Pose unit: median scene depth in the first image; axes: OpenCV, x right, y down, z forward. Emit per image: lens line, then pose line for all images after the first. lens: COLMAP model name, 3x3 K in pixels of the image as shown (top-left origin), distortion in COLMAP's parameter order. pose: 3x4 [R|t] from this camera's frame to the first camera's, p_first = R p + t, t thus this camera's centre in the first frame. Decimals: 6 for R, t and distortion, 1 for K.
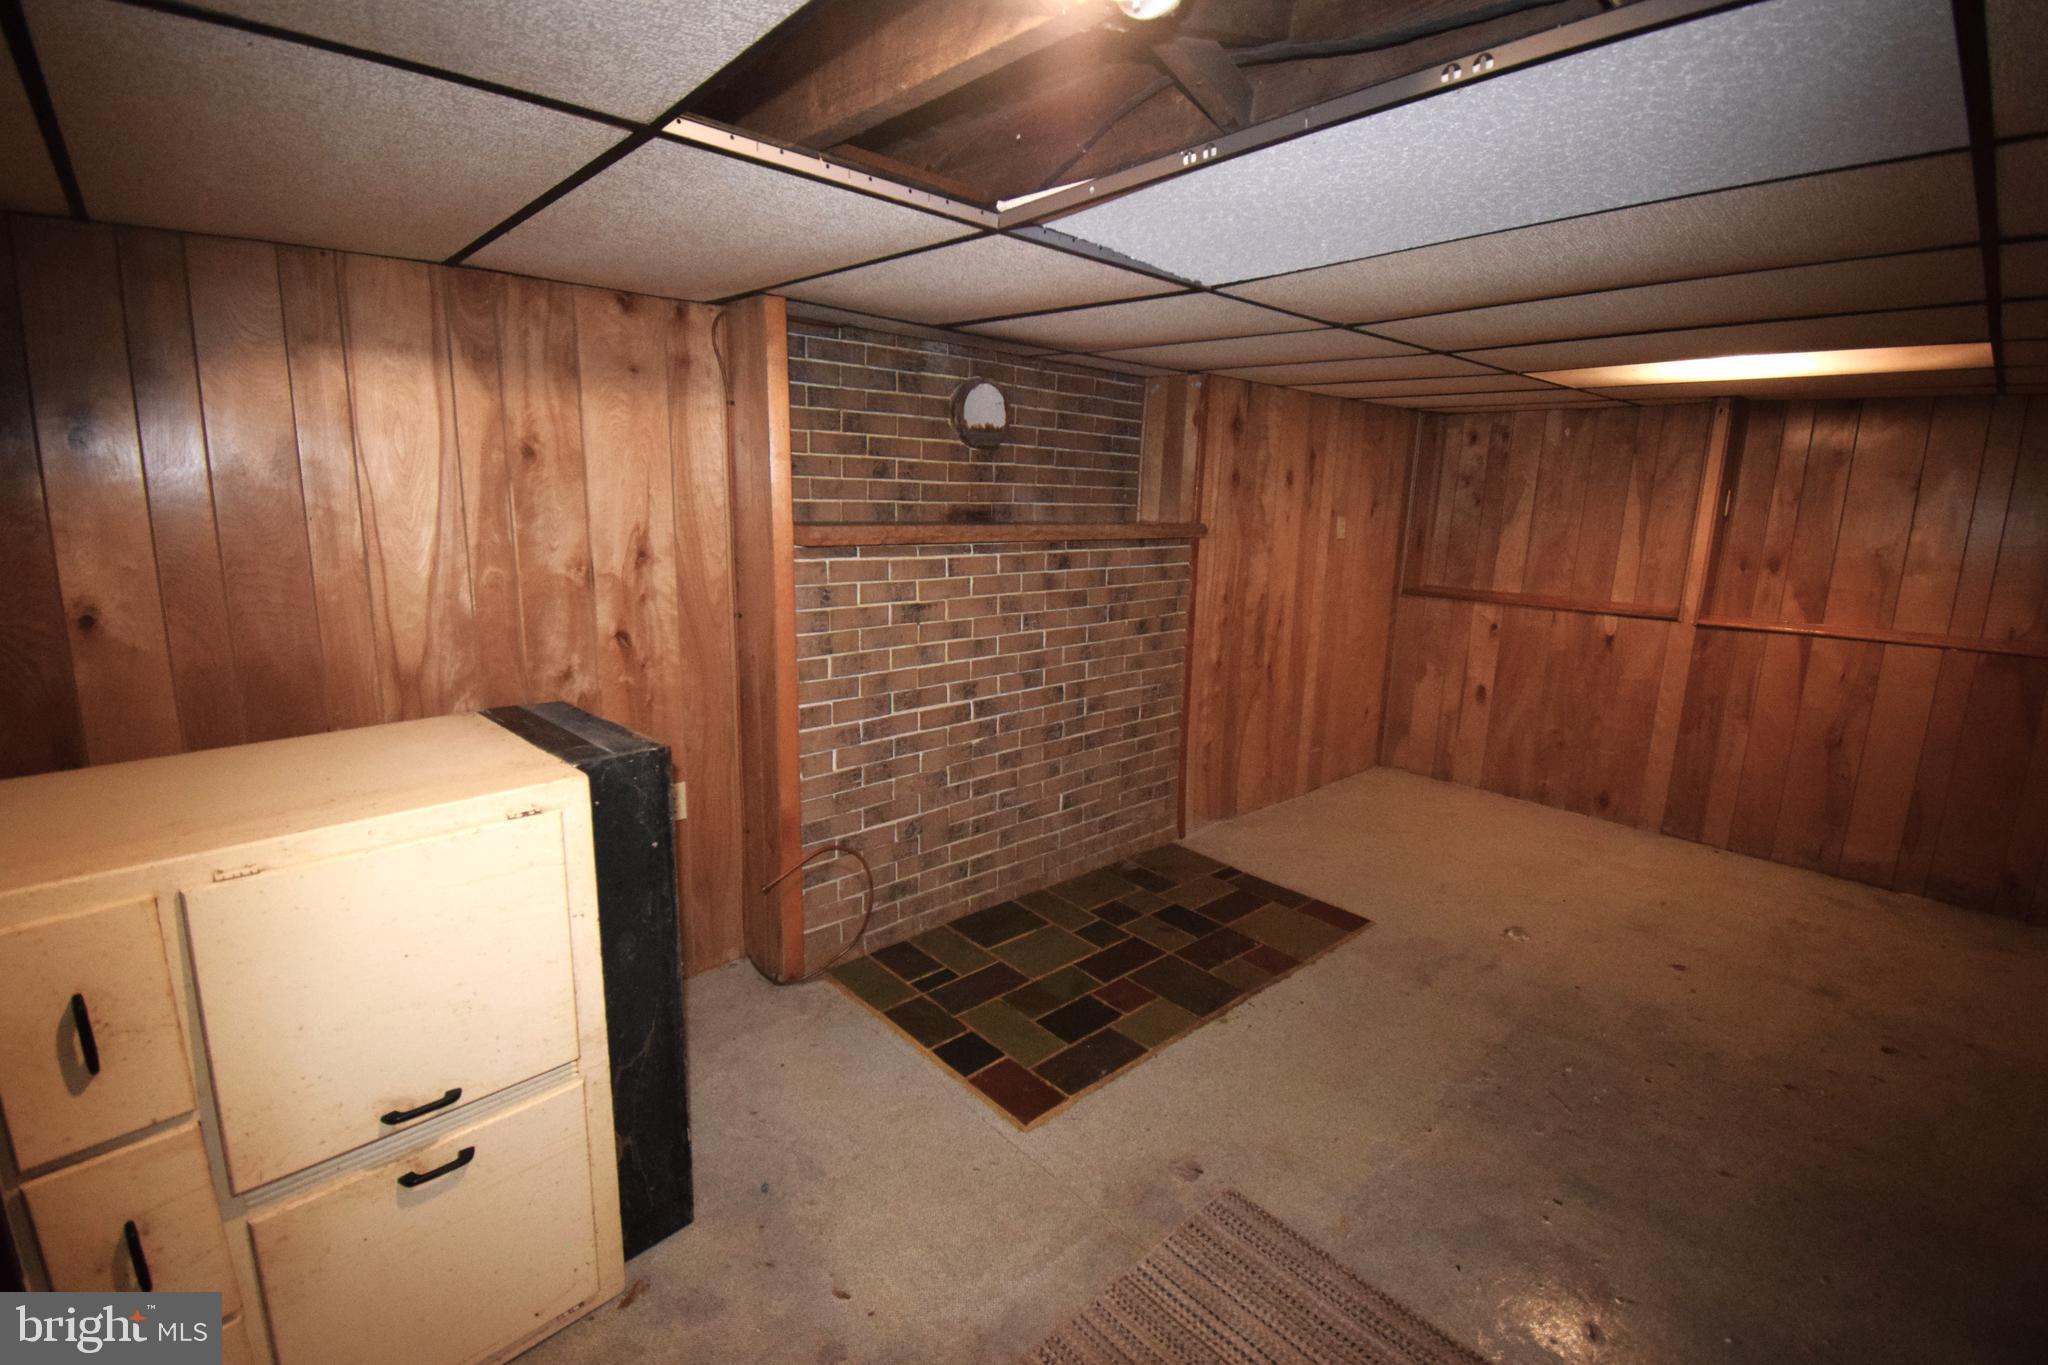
lens RADIAL K [[899.6, 0, 1018.9], [0, 899.6, 675.7], [0, 0, 1]] dist [0.020790, -0.027529]
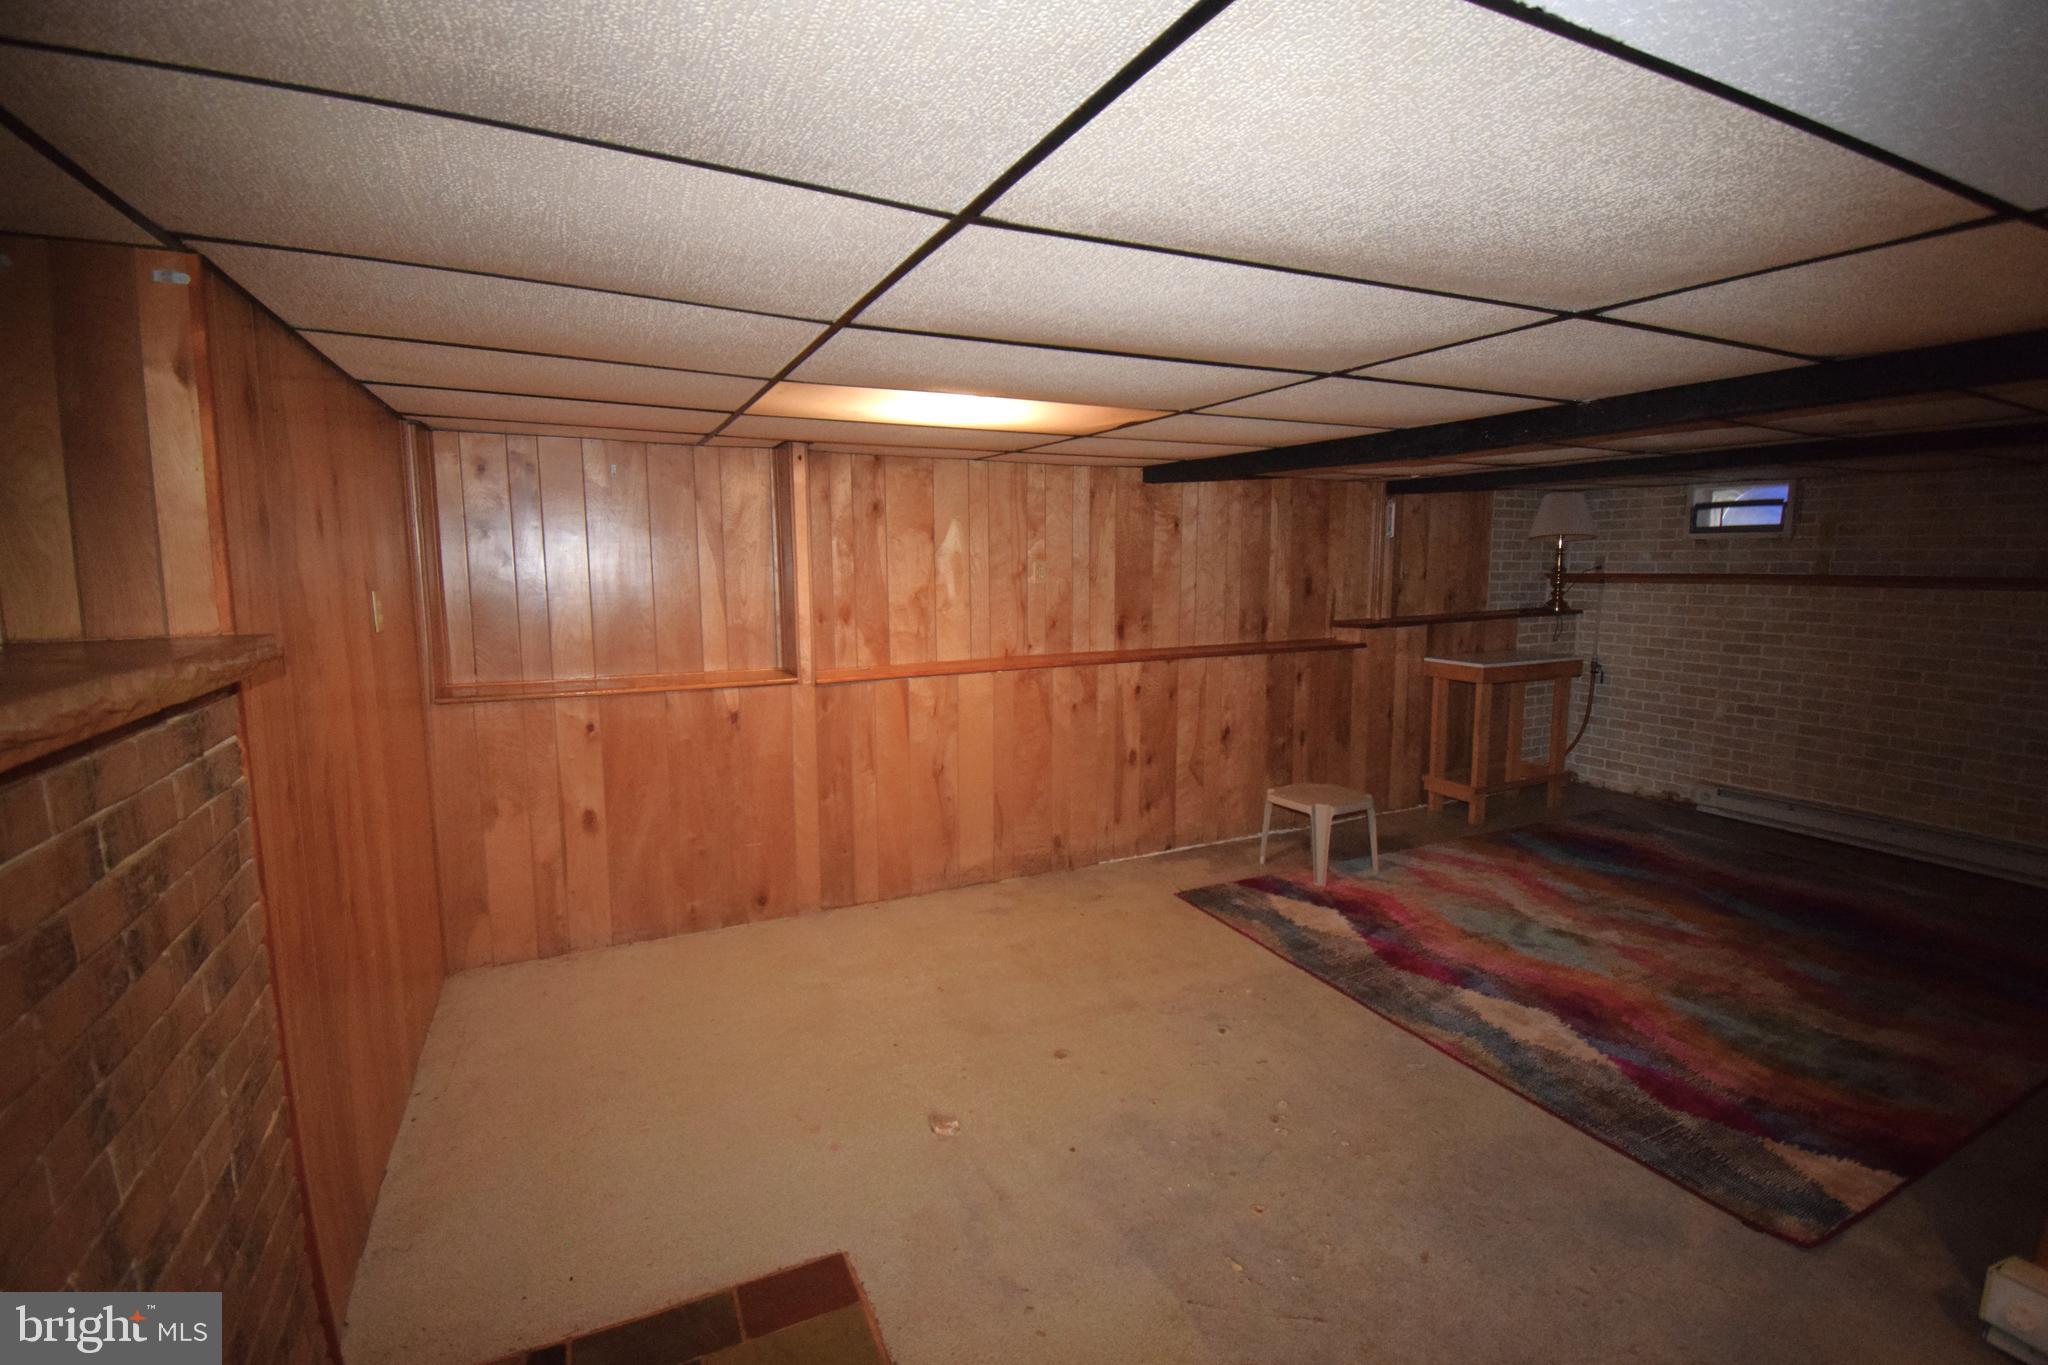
lens RADIAL K [[899.6, 0, 1018.9], [0, 899.6, 675.7], [0, 0, 1]] dist [0.020790, -0.027529]
pose [[0.279590, -0.147404, 0.948737, -0.071027], [0.195664, 0.976155, 0.094002, -0.106817], [-0.939971, 0.159352, 0.301765, 0.494519]]
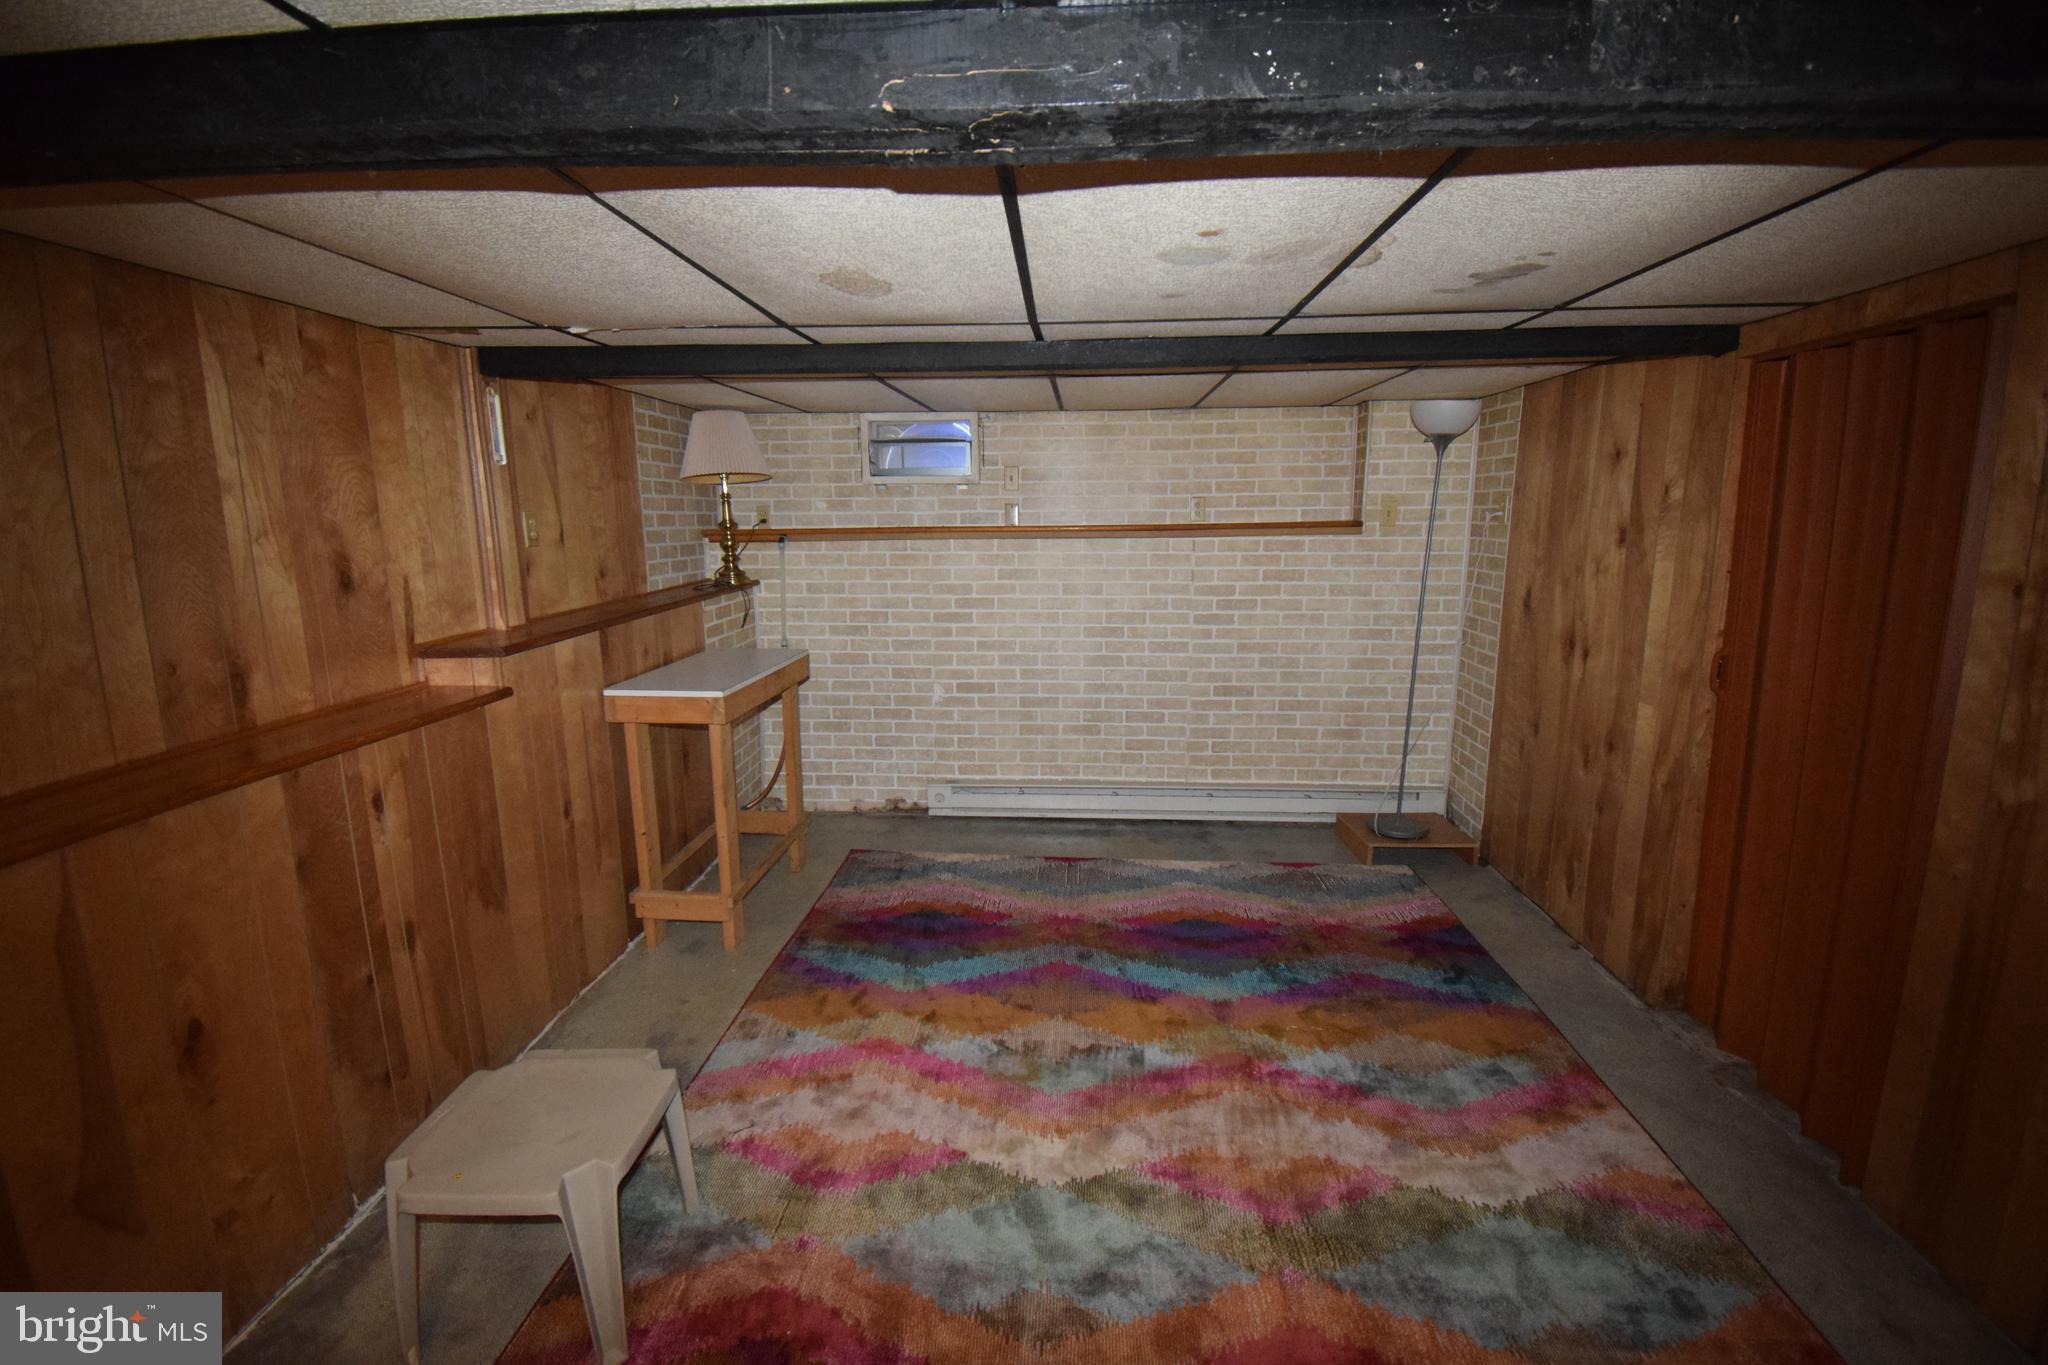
lens RADIAL K [[899.6, 0, 1018.9], [0, 899.6, 675.7], [0, 0, 1]] dist [0.020790, -0.027529]
pose [[-0.693449, -0.150303, 0.704655, 0.589407], [0.129624, 0.936017, 0.327215, -0.096721], [-0.708750, 0.318247, -0.629597, 0.544565]]
